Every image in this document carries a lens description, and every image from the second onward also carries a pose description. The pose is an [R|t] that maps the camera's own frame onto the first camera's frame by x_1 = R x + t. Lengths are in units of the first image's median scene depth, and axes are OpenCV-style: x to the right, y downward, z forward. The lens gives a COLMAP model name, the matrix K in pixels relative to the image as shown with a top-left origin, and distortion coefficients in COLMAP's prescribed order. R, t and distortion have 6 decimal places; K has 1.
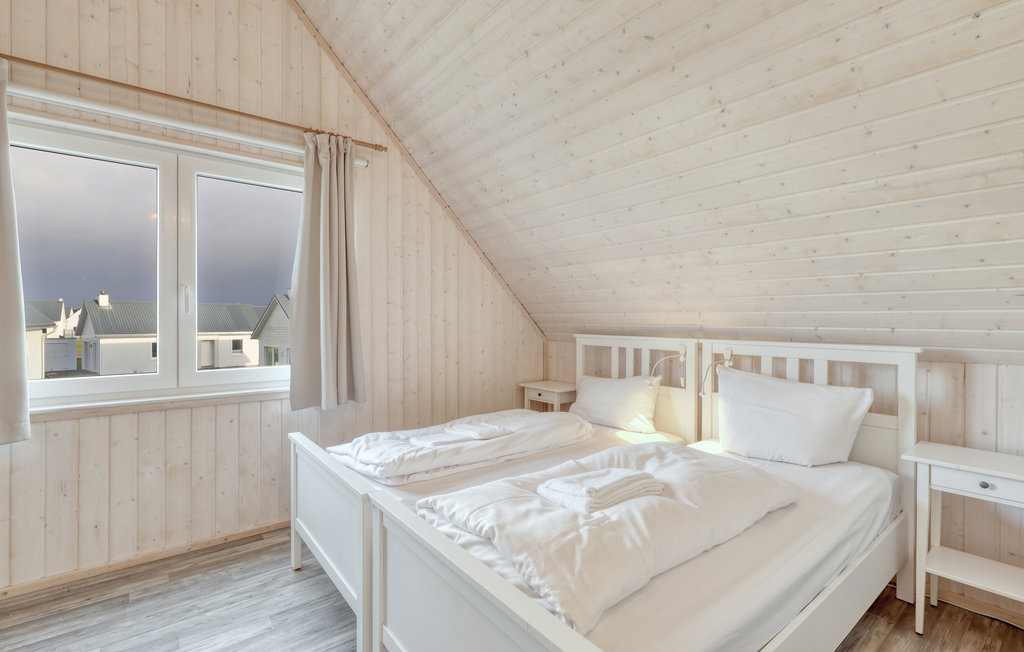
lens RADIAL K [[462.6, 0, 513.0], [0, 462.6, 319.0], [0, 0, 1]] dist [0.003402, -0.000723]
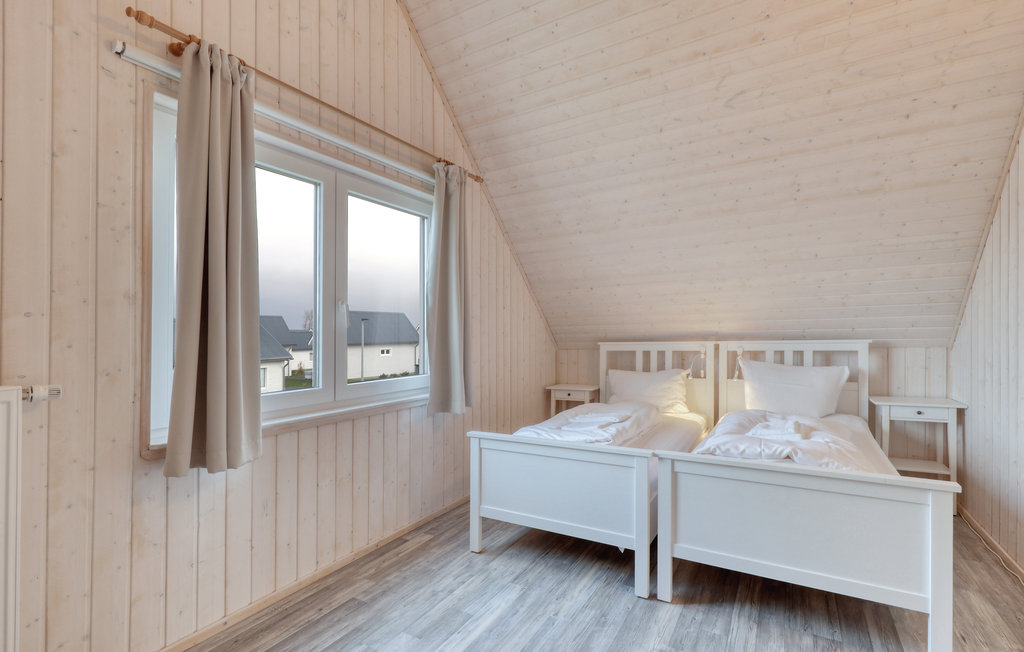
lens RADIAL K [[462.6, 0, 509.2], [0, 462.6, 329.6], [0, 0, 1]] dist [0.003402, -0.000723]
pose [[0.935994, -0.015887, 0.351658, -0.738901], [0.022756, 0.999622, -0.015409, 0.017421], [-0.351280, 0.022425, 0.936002, -0.084510]]
